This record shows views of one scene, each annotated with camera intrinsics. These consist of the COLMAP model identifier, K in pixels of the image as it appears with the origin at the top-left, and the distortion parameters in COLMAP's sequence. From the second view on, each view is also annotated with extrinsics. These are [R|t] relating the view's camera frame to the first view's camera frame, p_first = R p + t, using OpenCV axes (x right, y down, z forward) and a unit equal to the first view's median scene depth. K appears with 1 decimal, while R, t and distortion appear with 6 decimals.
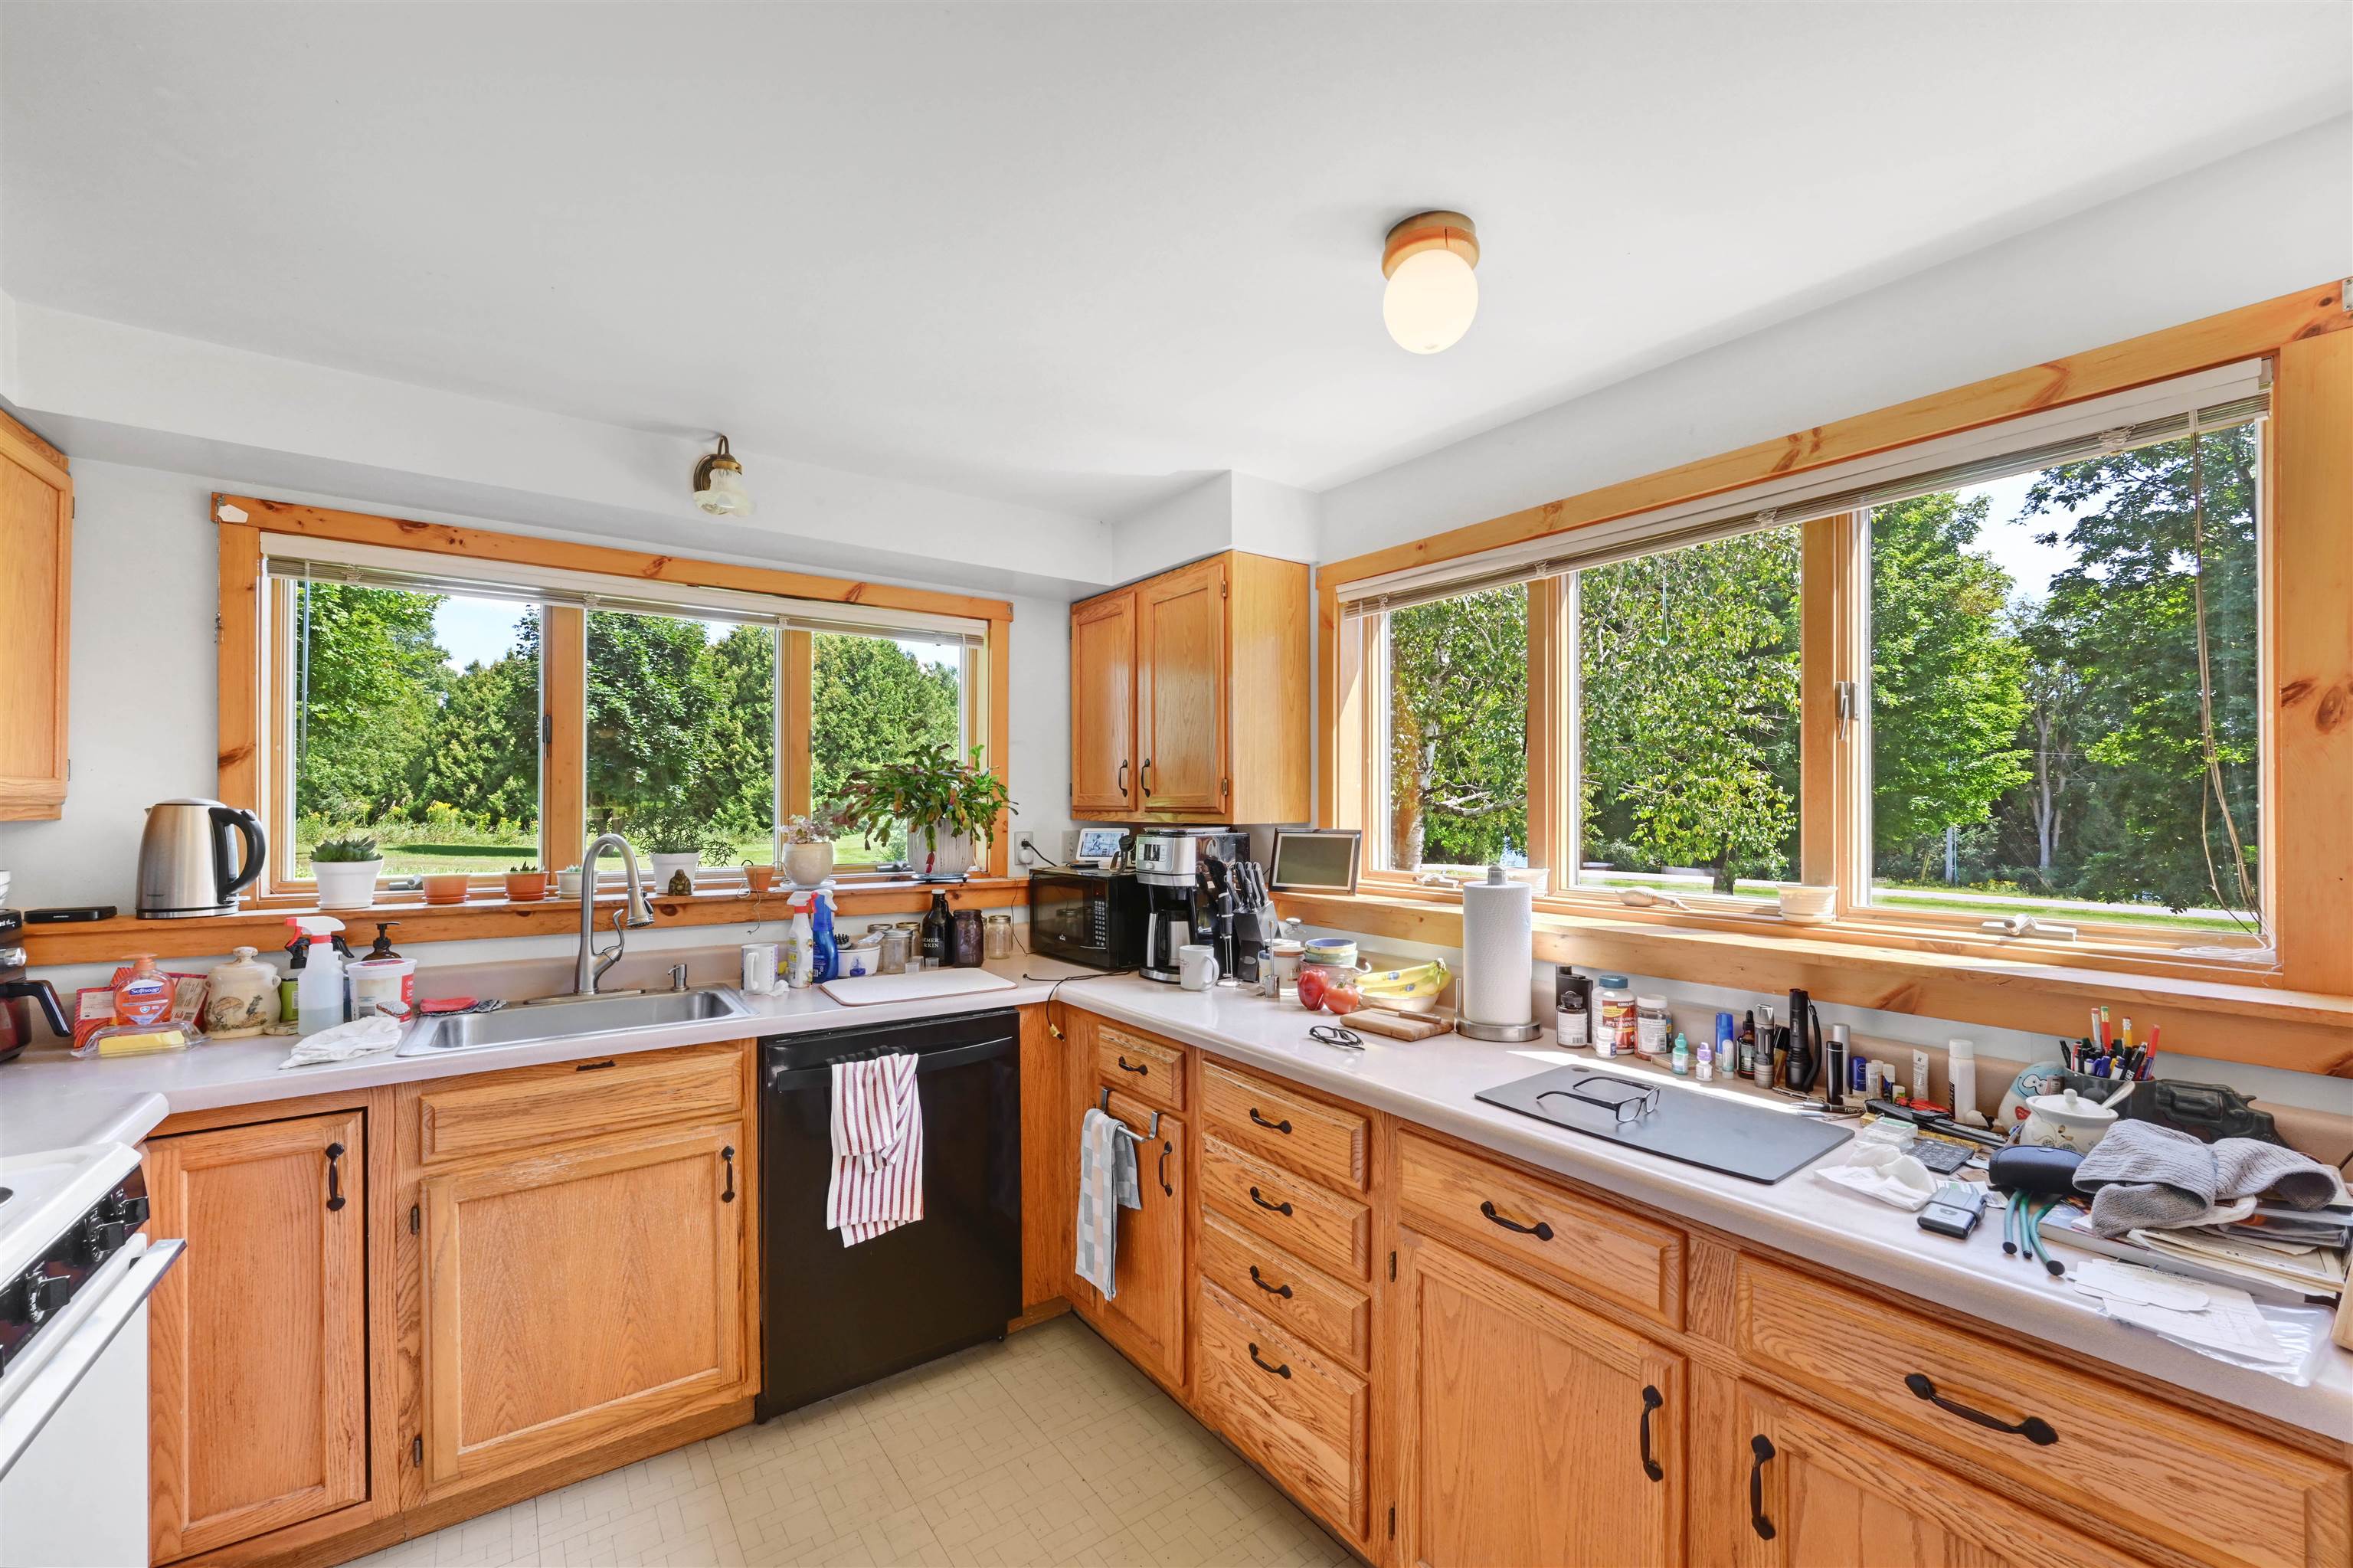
lens RADIAL K [[942.7, 0, 1194.4], [0, 942.7, 806.9], [0, 0, 1]] dist [-0.001076, -0.000296]
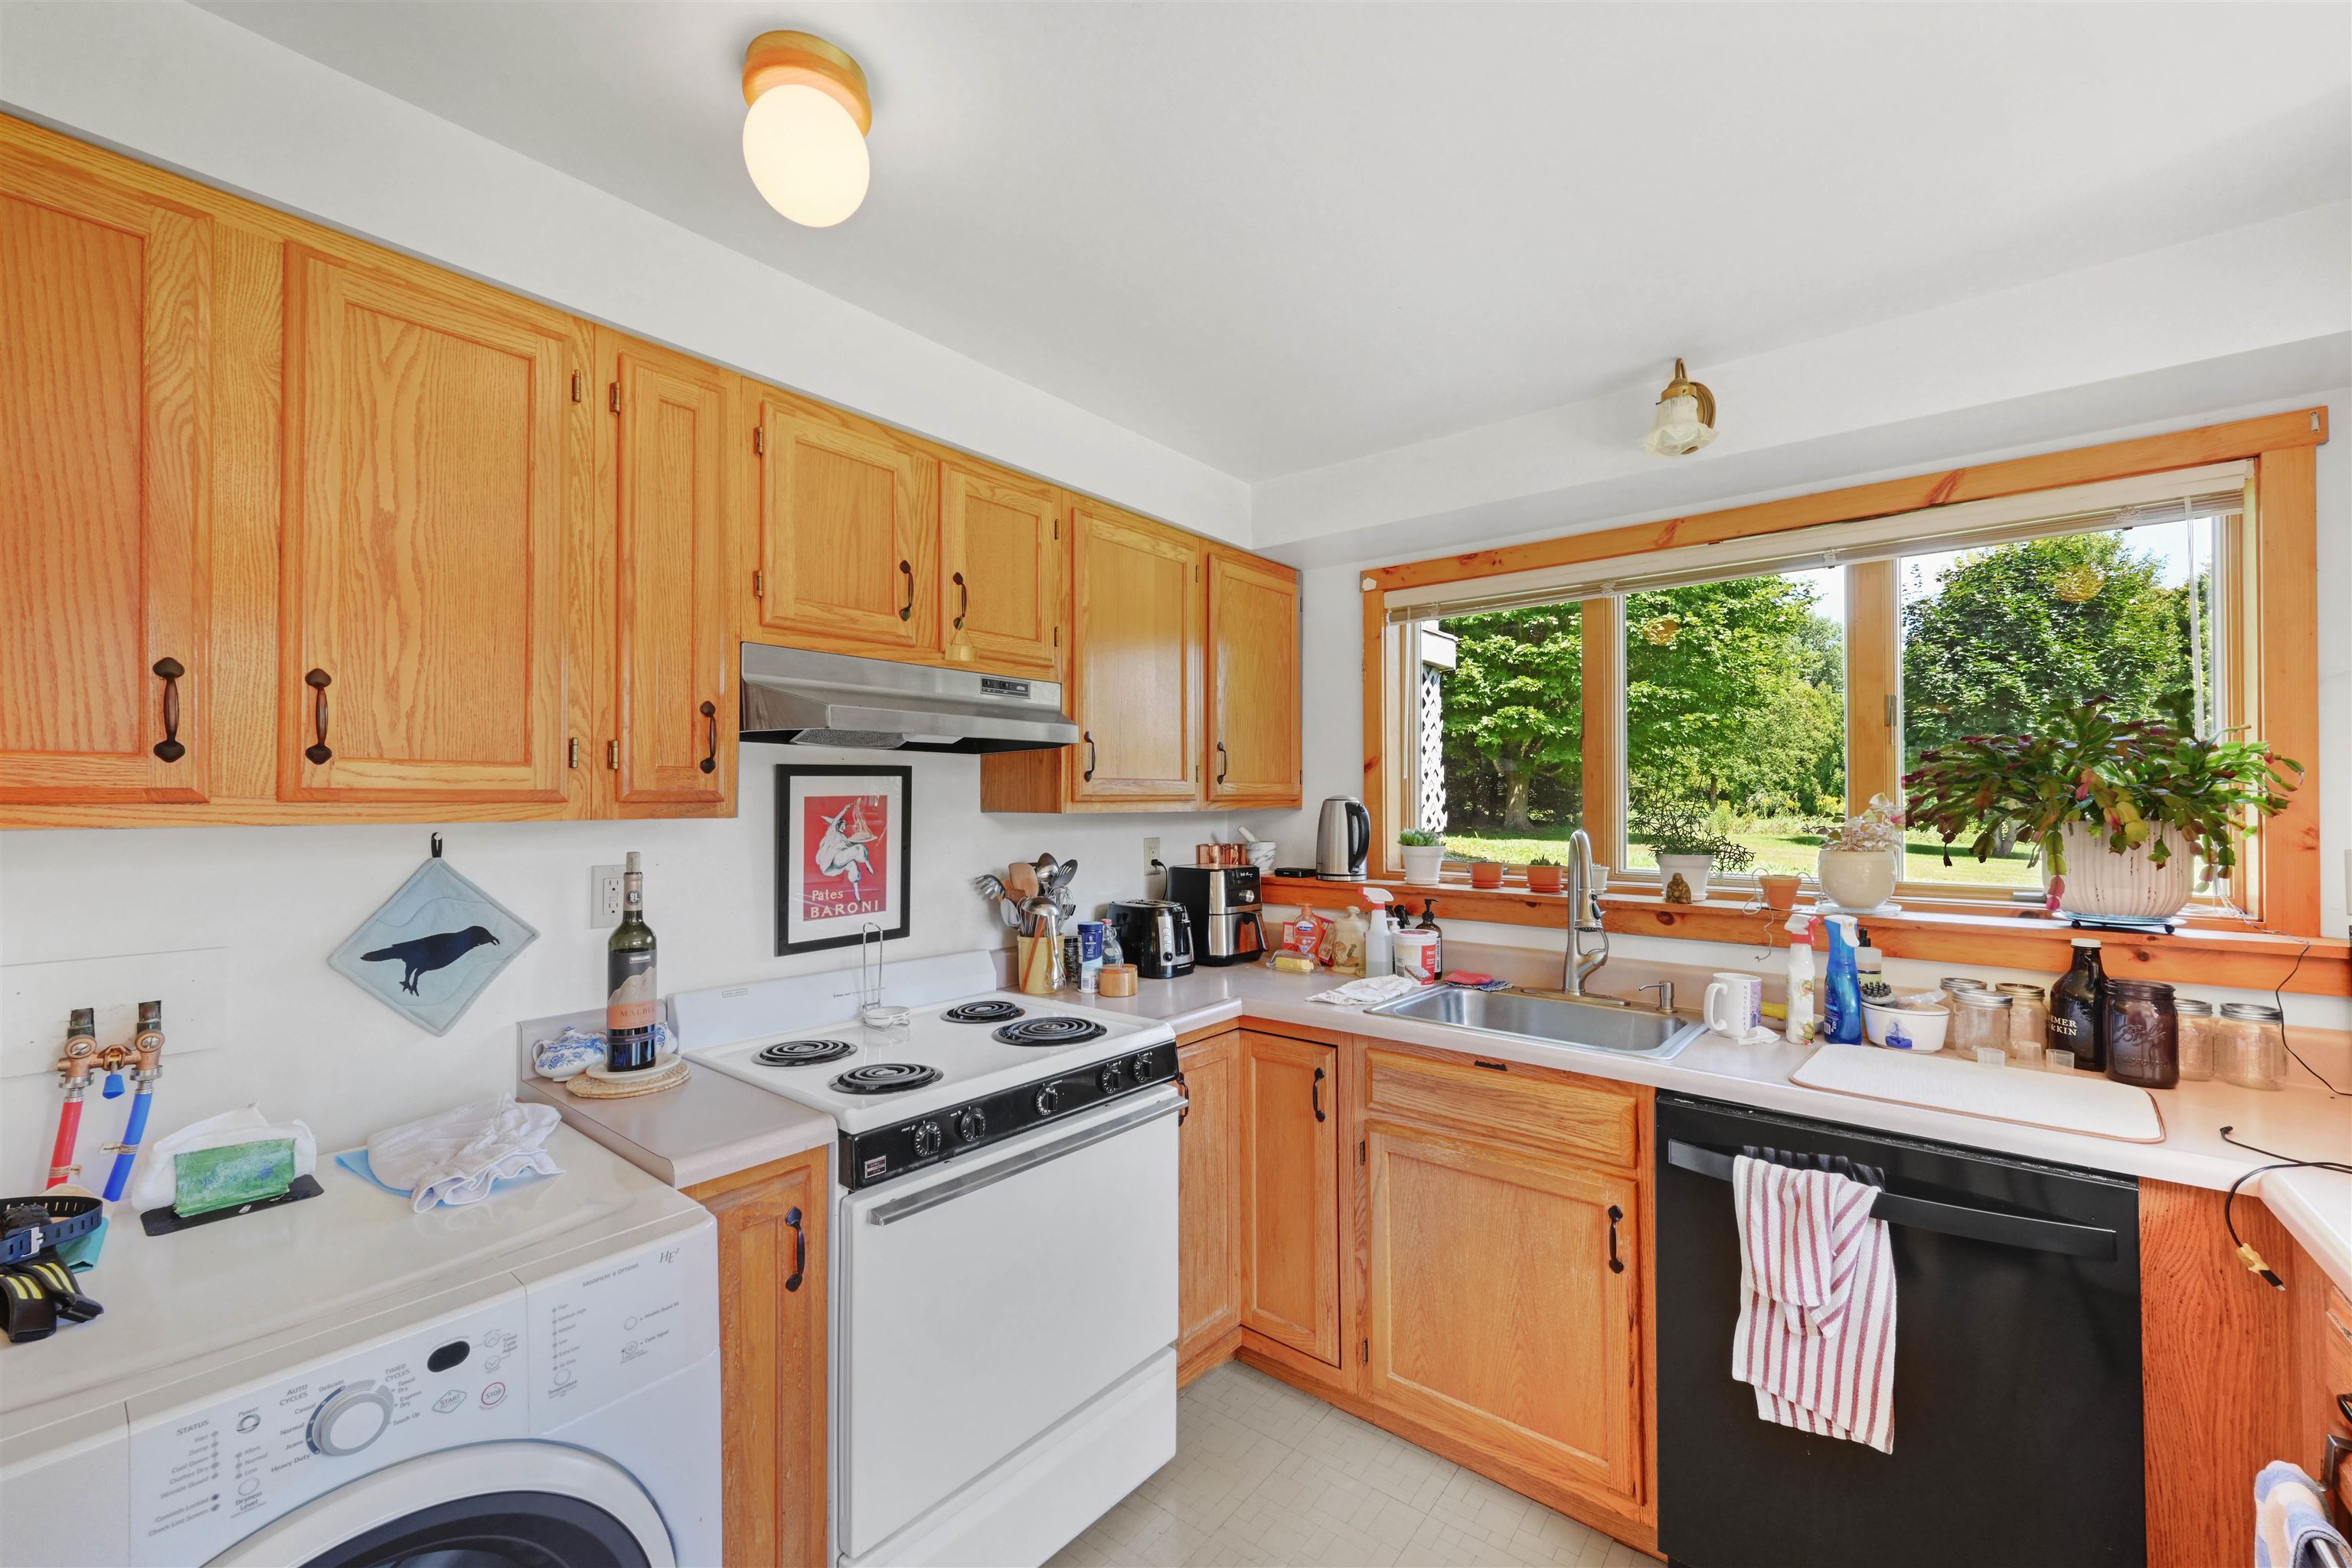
lens RADIAL K [[942.4, 0, 1177.7], [0, 942.4, 789.9], [0, 0, 1]] dist [-0.002685, -0.000093]
pose [[0.259949, -0.011907, -0.965549, 0.188753], [0.001038, 0.999927, -0.012052, -0.000445], [0.965622, 0.002131, 0.259942, 0.351551]]
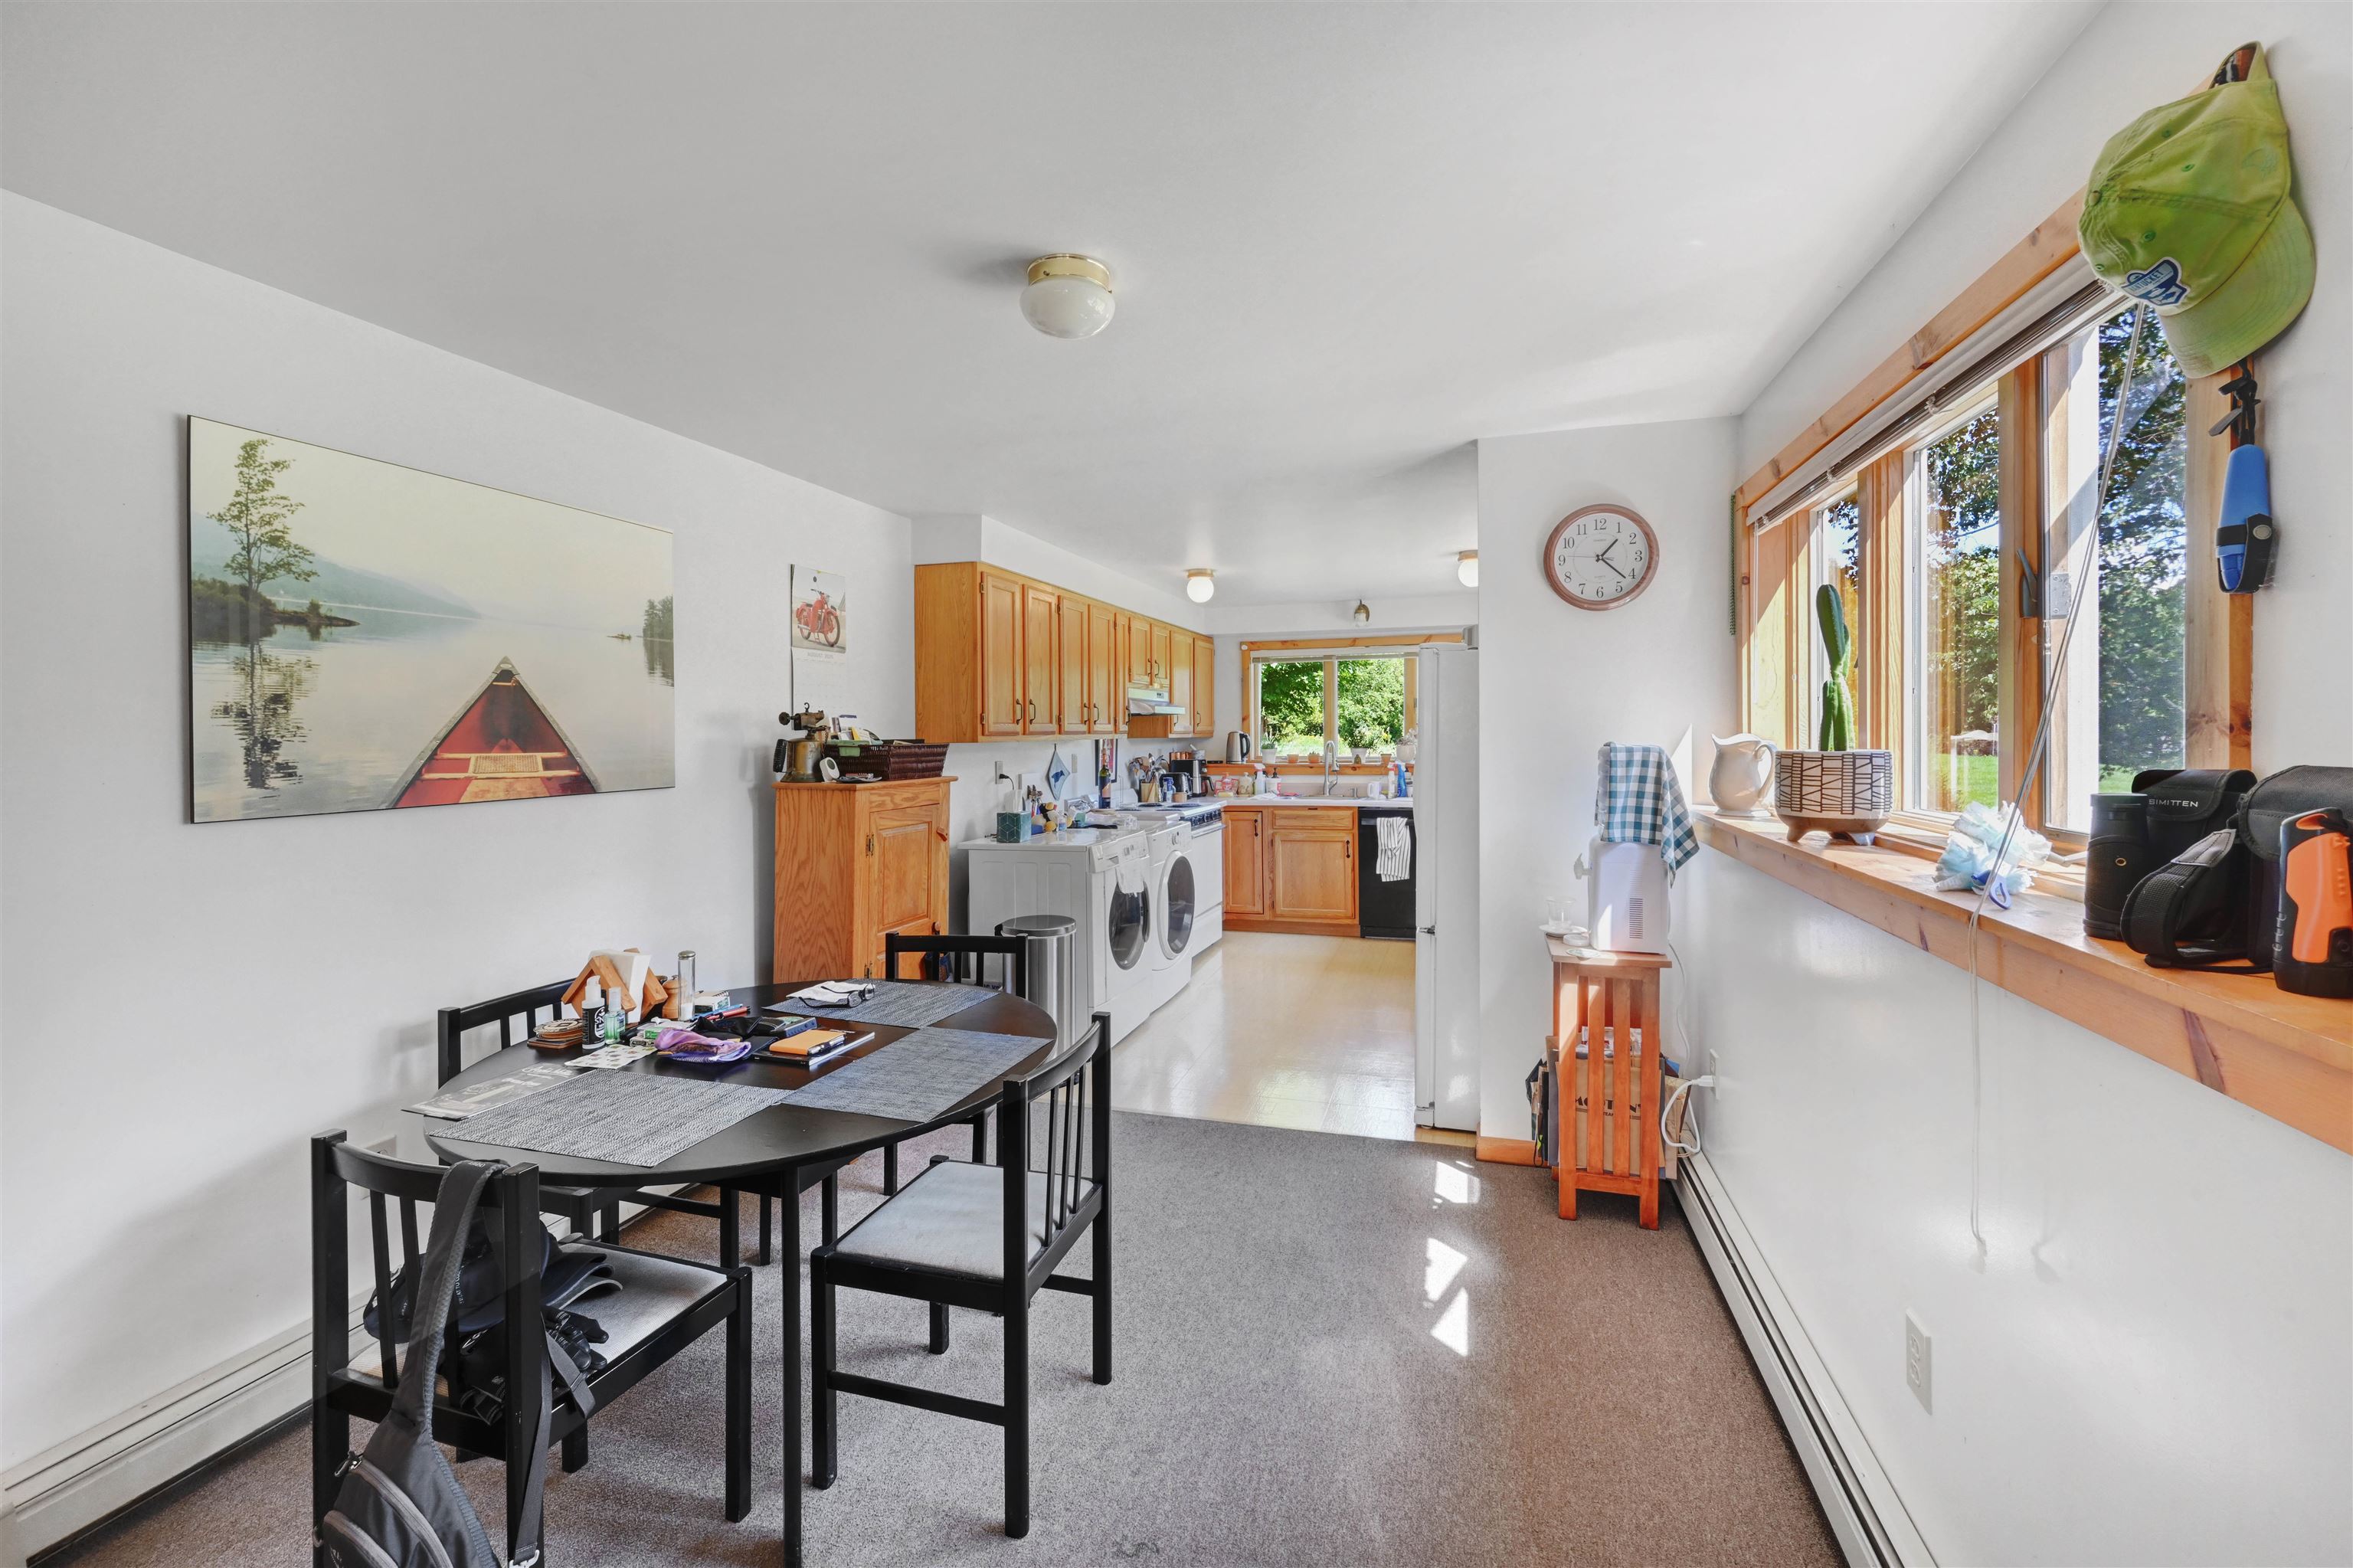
lens RADIAL K [[969.1, 0, 1173.8], [0, 969.1, 739.6], [0, 0, 1]] dist [-0.001183, -0.000125]
pose [[0.585931, -0.005017, -0.810346, 1.529654], [0.012303, 0.999921, 0.002705, 0.010574], [0.810268, -0.011555, 0.585946, -1.159596]]
